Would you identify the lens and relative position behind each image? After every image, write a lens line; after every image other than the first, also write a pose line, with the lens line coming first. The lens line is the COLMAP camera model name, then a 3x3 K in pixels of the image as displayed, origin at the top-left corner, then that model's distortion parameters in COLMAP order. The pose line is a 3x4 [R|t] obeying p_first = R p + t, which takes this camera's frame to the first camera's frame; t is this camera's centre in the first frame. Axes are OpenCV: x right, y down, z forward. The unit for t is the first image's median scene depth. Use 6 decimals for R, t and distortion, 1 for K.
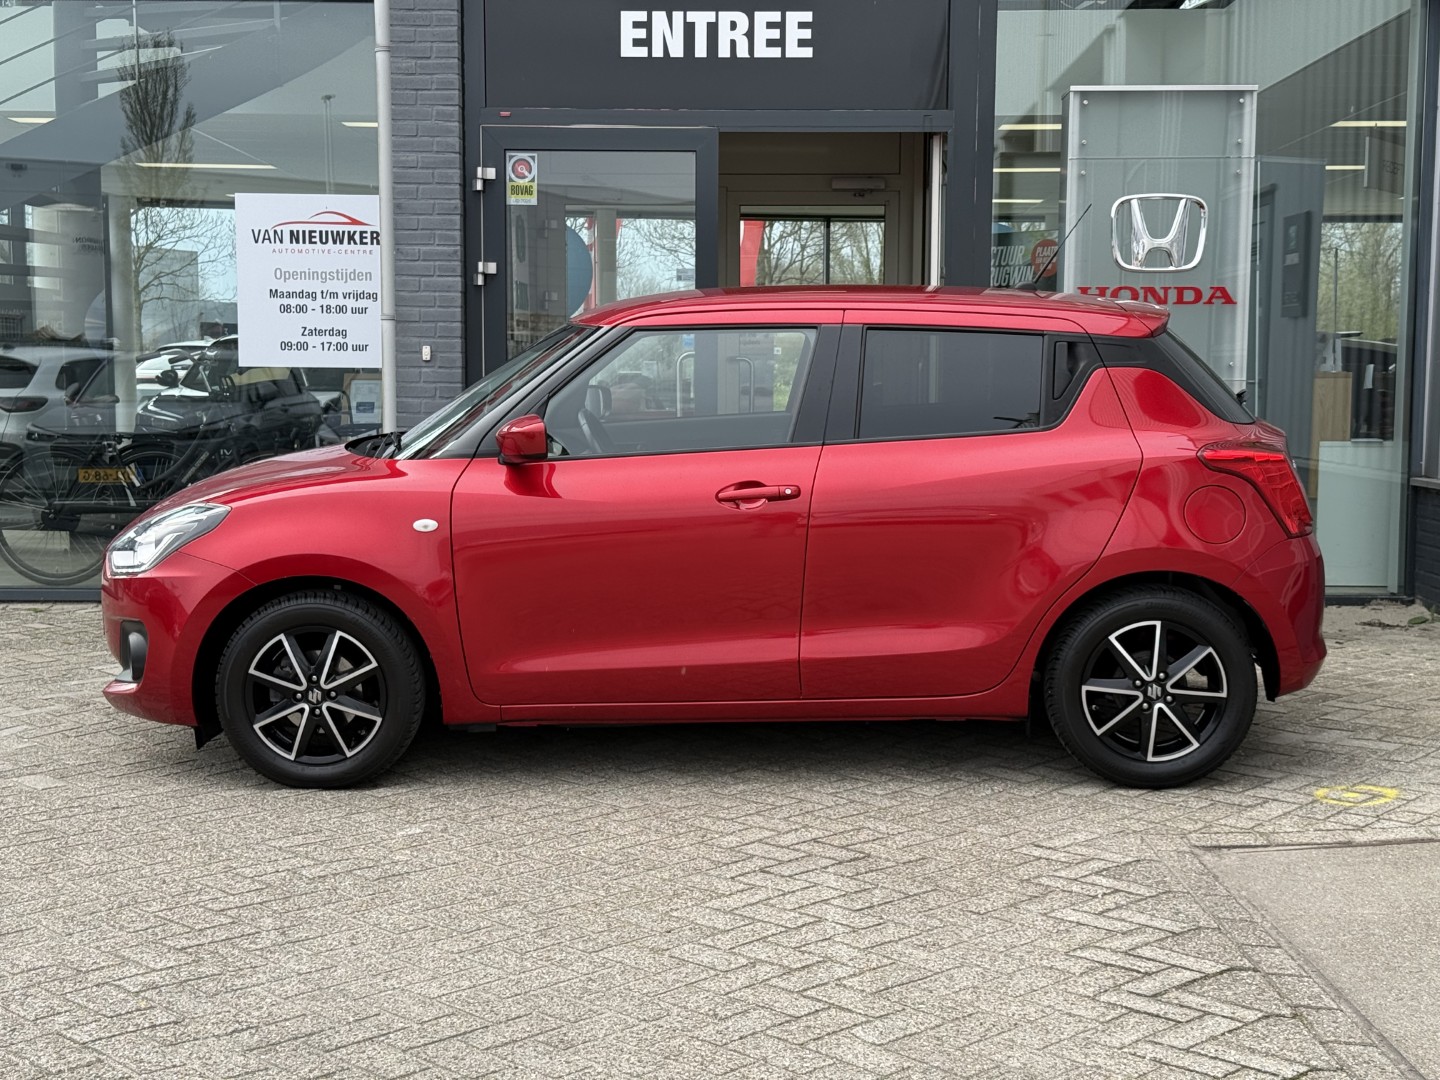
lens RADIAL K [[1998.3, 0, 709.9], [0, 1998.3, 538.6], [0, 0, 1]] dist [0.202970, -0.457028]
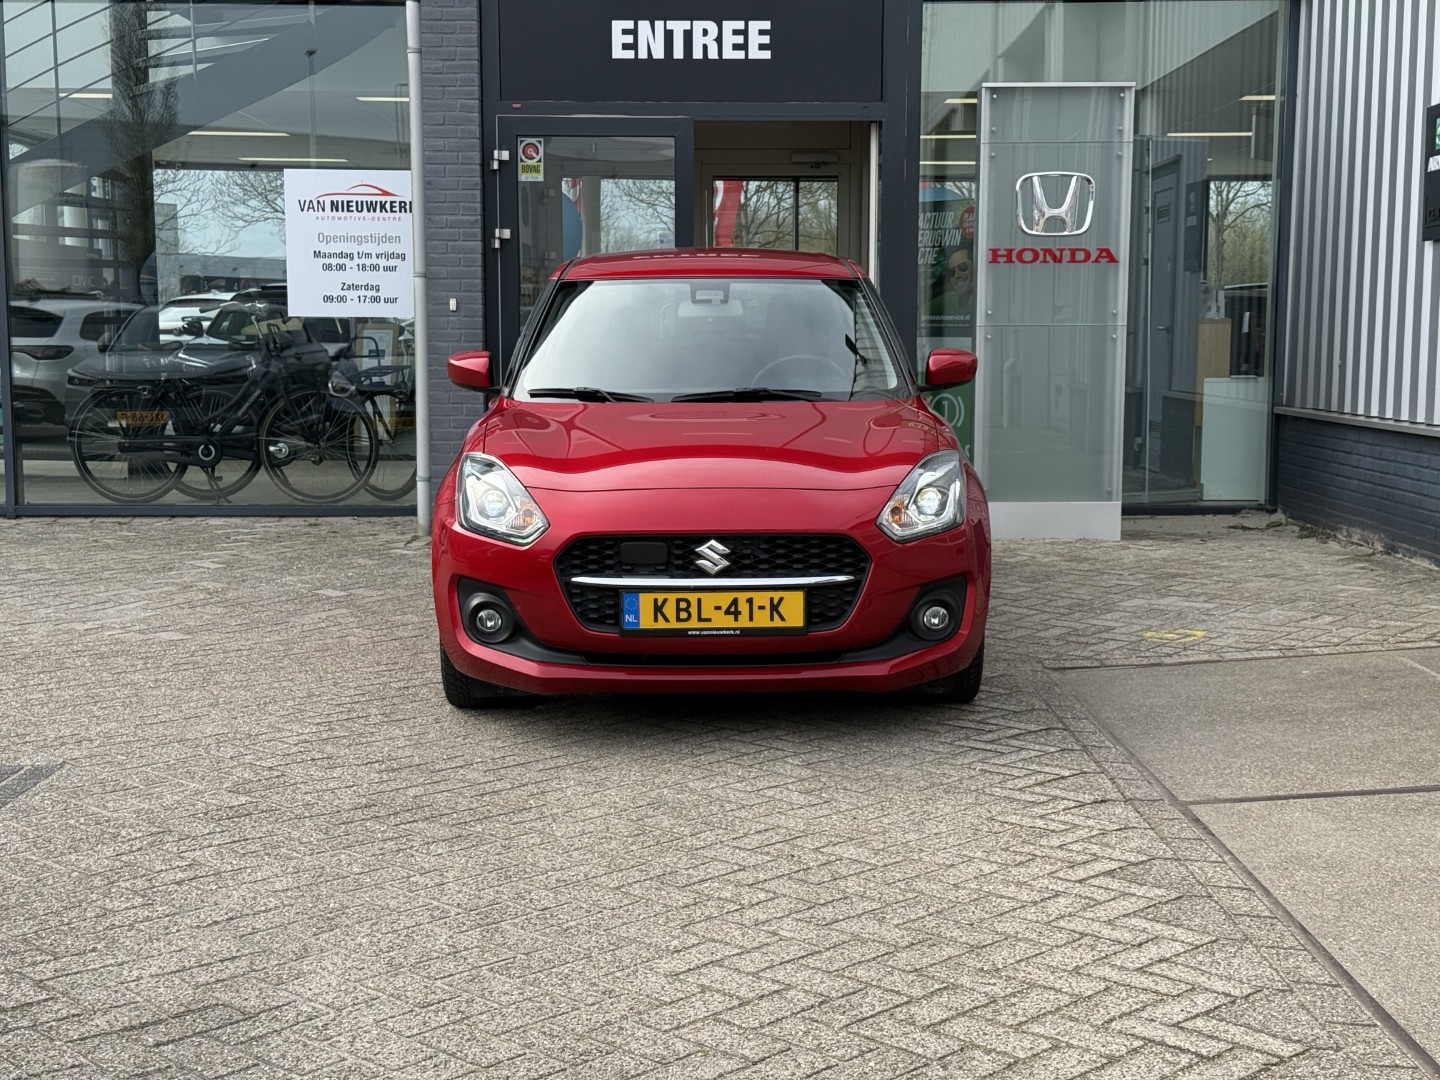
lens RADIAL K [[2021.5, 0, 720.0], [0, 2021.5, 540.0], [0, 0, 1]] dist [0.195714, -0.401729]
pose [[0.999875, -0.004775, 0.015069, 0.000563], [0.004429, 0.999727, 0.022921, 0.022049], [-0.015175, -0.022851, 0.999624, -0.229111]]
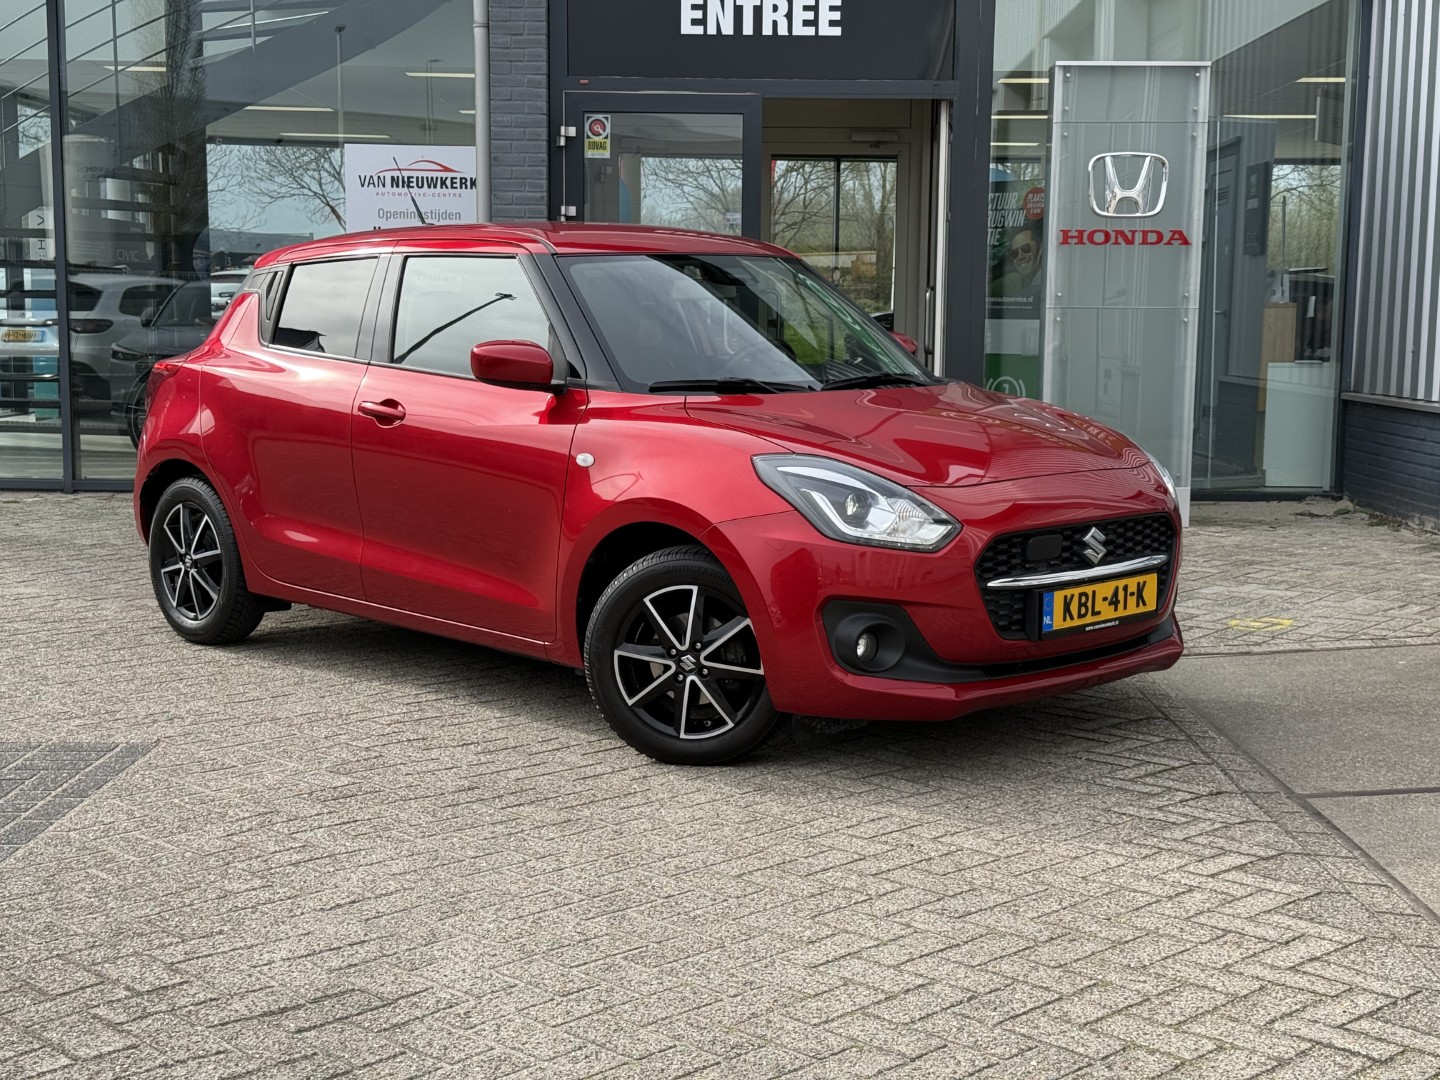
lens RADIAL K [[2021.5, 0, 720.0], [0, 2021.5, 540.0], [0, 0, 1]] dist [0.195714, -0.401729]
pose [[0.999956, 0.005170, 0.007818, -0.028775], [-0.005421, 0.999460, 0.032418, 0.021688], [-0.007647, -0.032459, 0.999444, -0.219002]]
